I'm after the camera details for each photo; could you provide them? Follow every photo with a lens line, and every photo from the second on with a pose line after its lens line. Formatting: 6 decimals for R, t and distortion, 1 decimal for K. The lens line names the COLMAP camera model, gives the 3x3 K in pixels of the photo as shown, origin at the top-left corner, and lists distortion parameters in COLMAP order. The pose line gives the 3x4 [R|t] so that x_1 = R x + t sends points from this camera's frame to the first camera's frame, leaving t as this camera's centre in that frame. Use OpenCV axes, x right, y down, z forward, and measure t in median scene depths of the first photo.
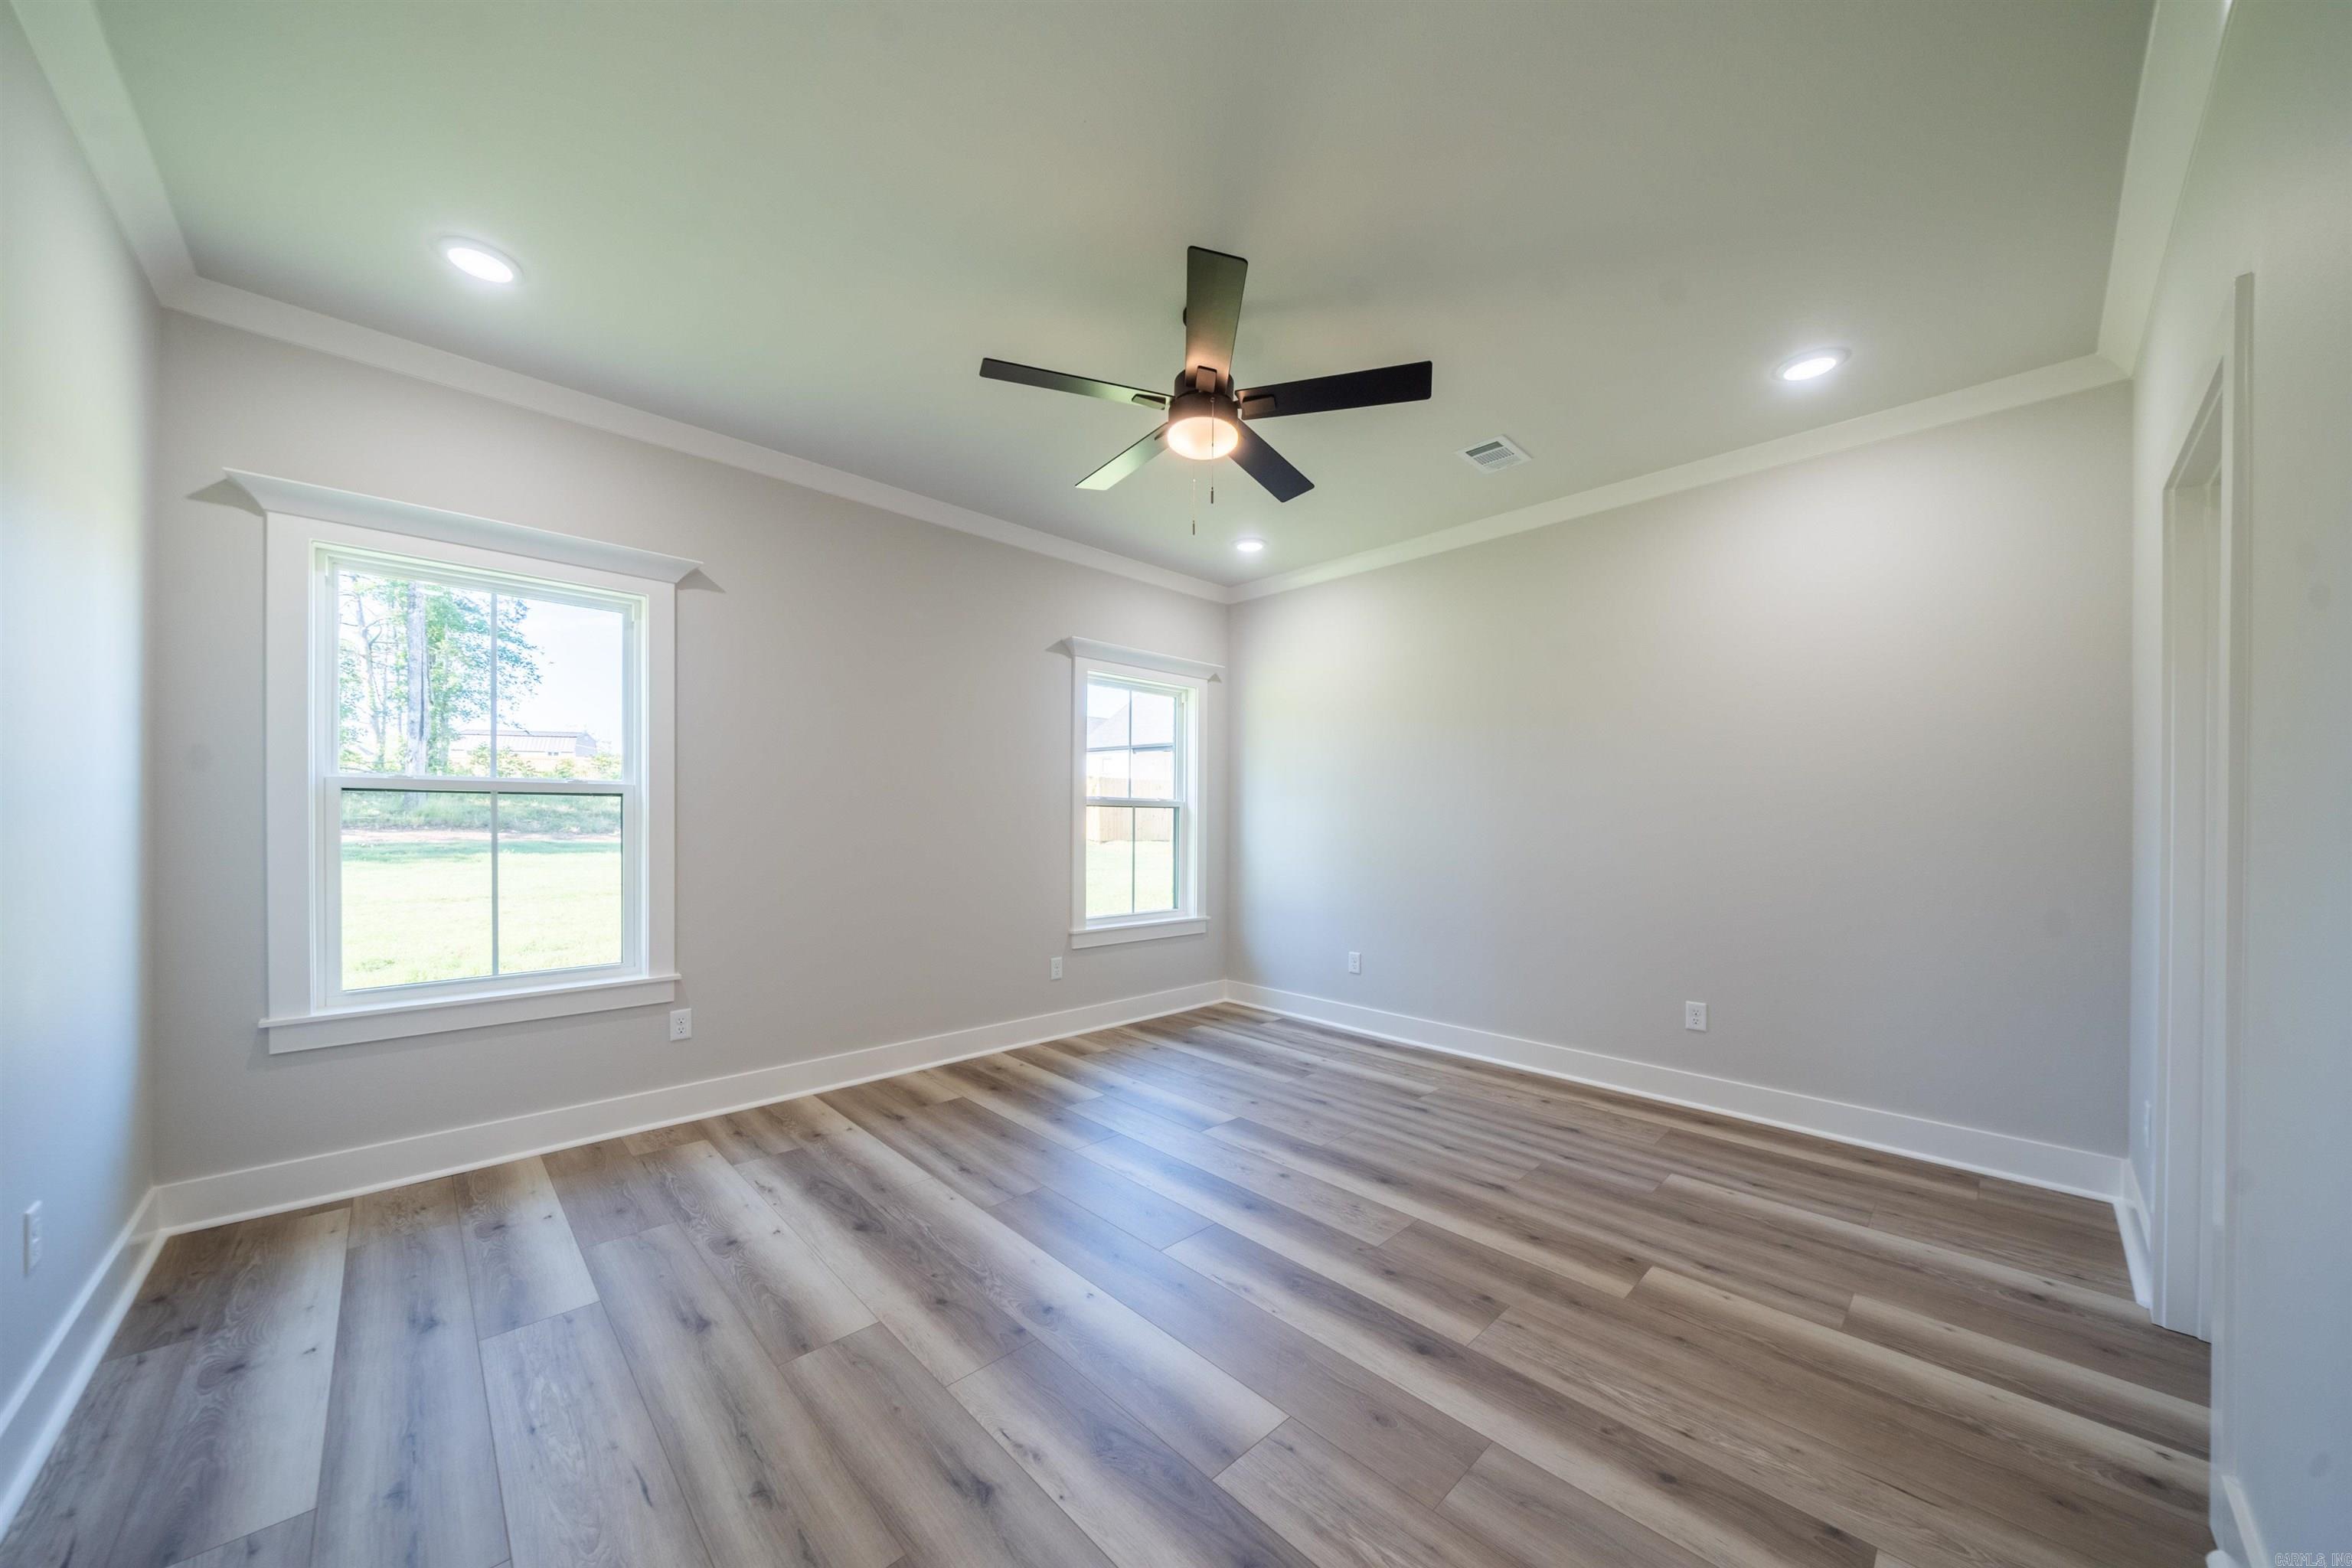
lens RADIAL K [[808.1, 0, 1171.4], [0, 808.1, 817.3], [0, 0, 1]] dist [-0.001513, -0.000222]
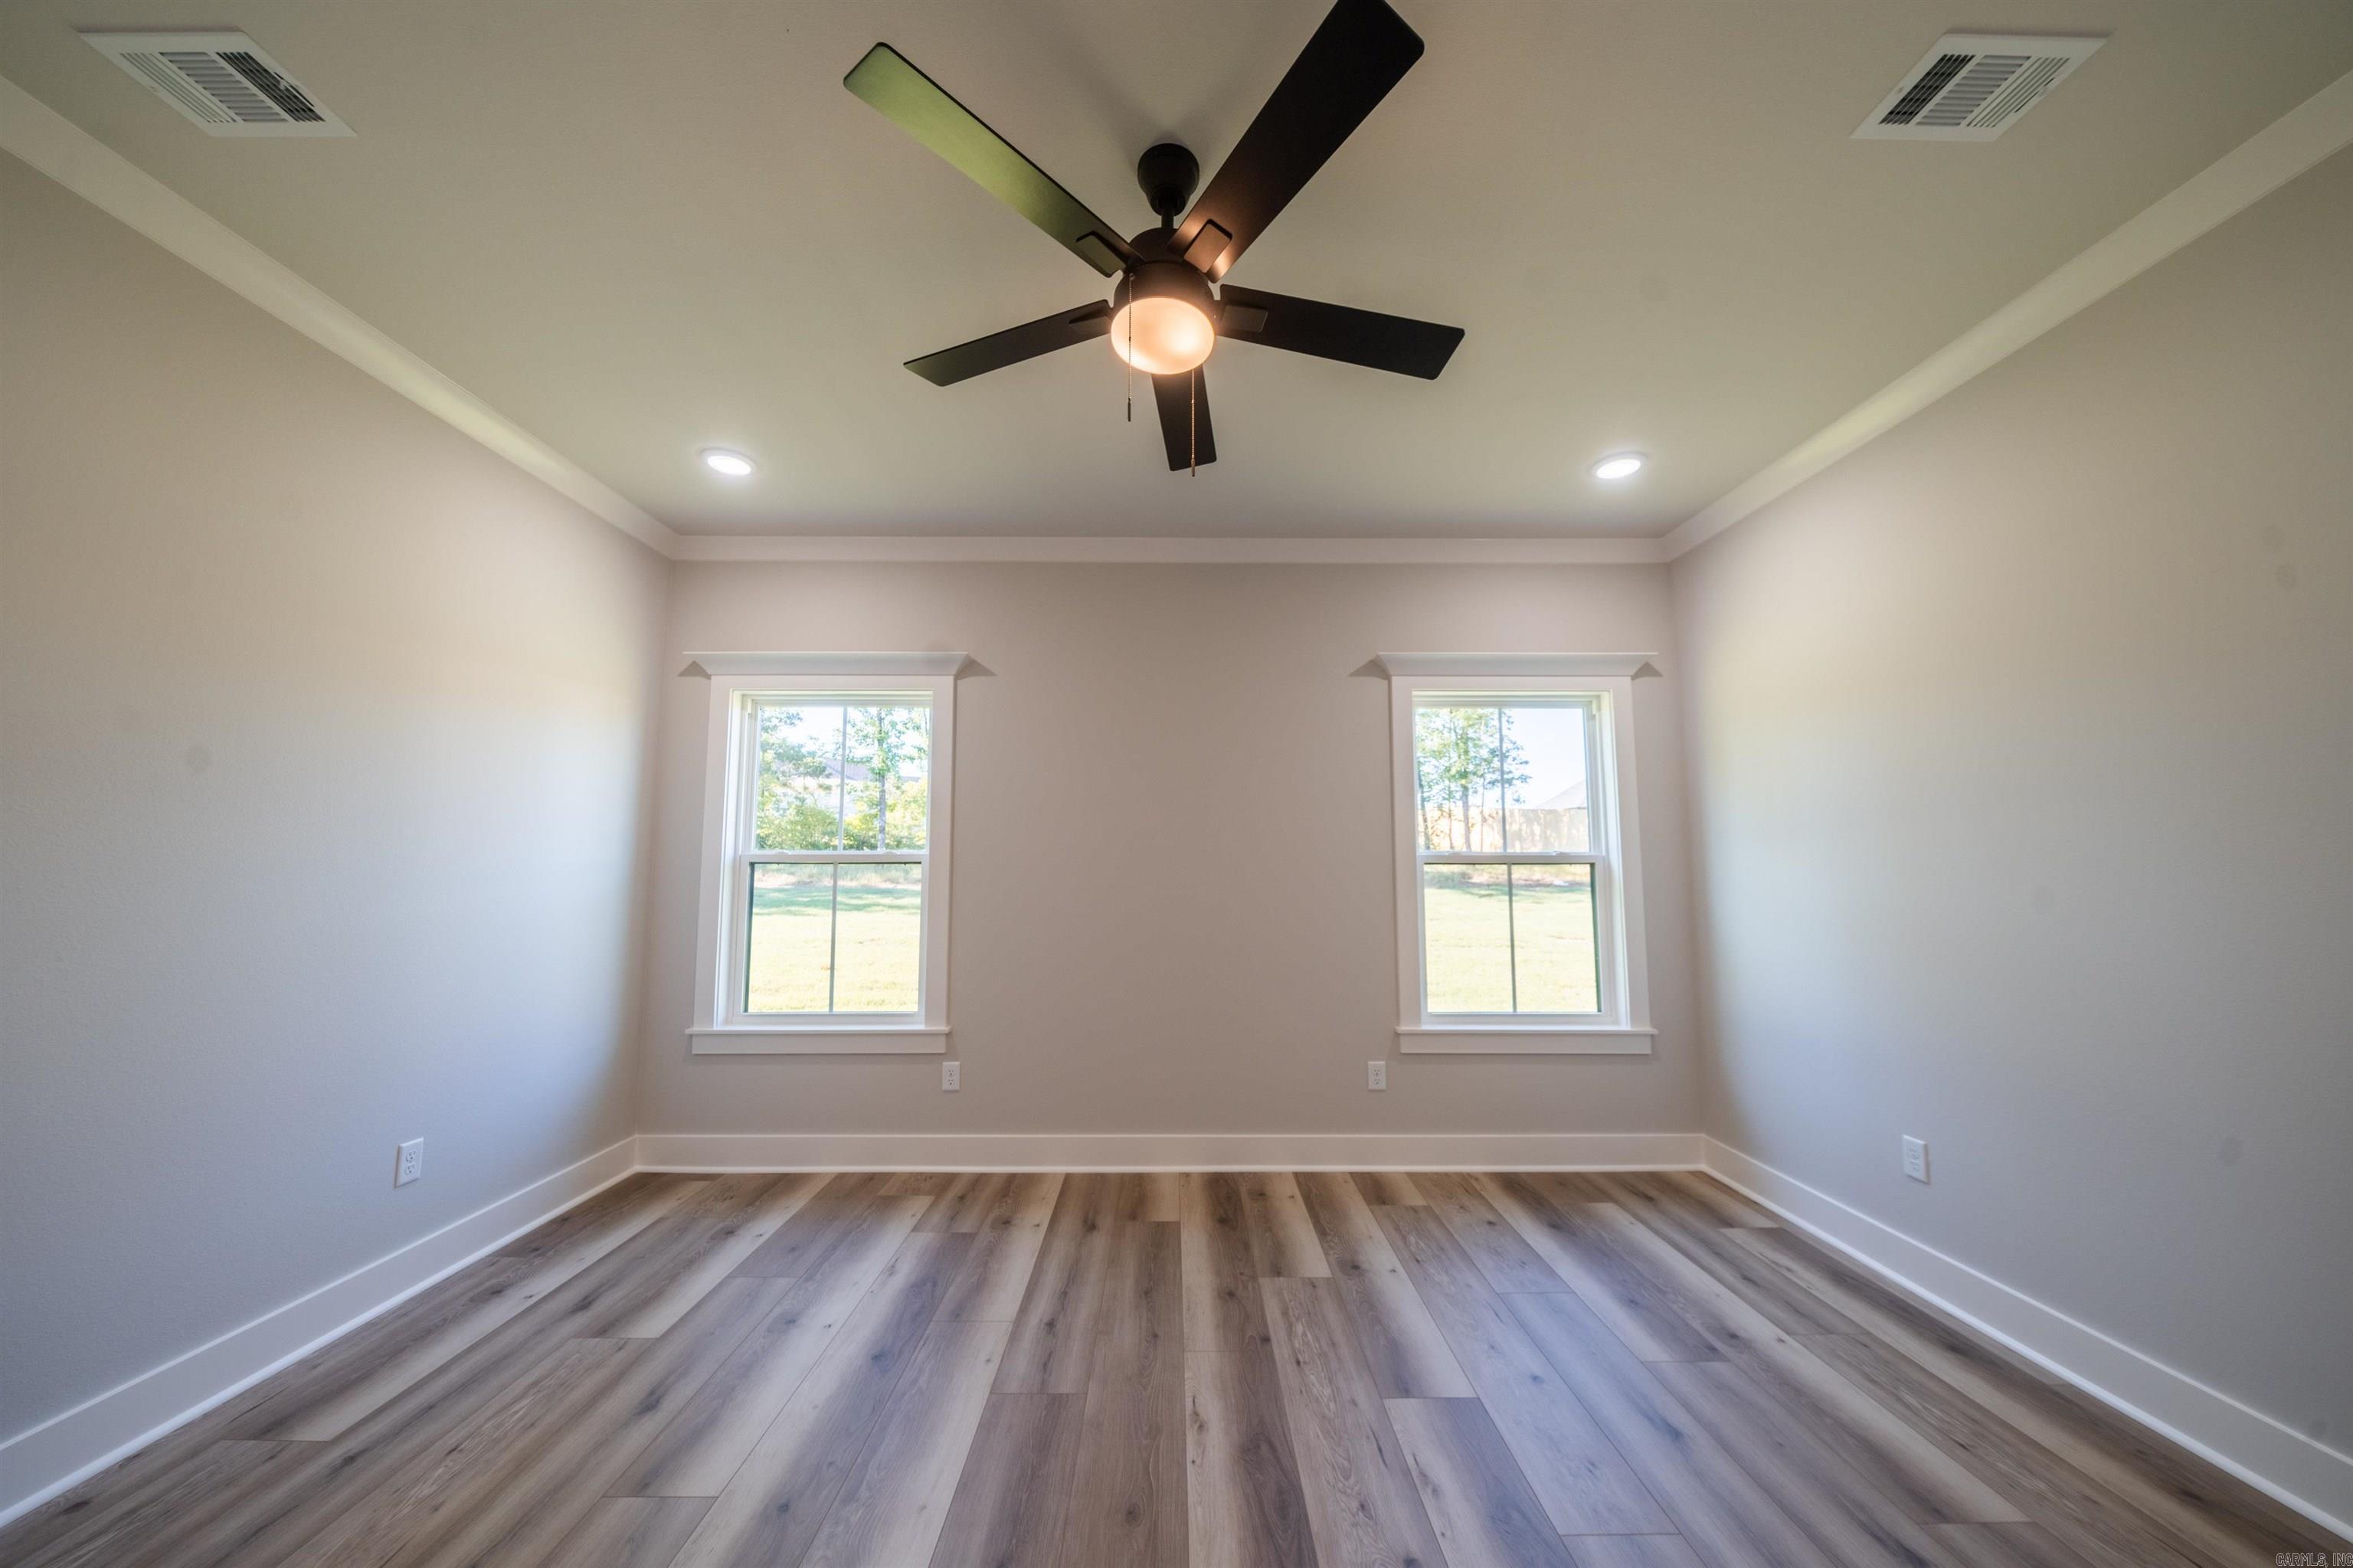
lens RADIAL K [[799.9, 0, 1165.6], [0, 799.9, 793.2], [0, 0, 1]] dist [-0.002575, -0.000253]
pose [[0.725912, -0.073287, -0.683872, 0.299157], [0.006785, 0.995022, -0.099429, -0.008953], [0.687754, 0.067537, 0.722795, 0.338310]]
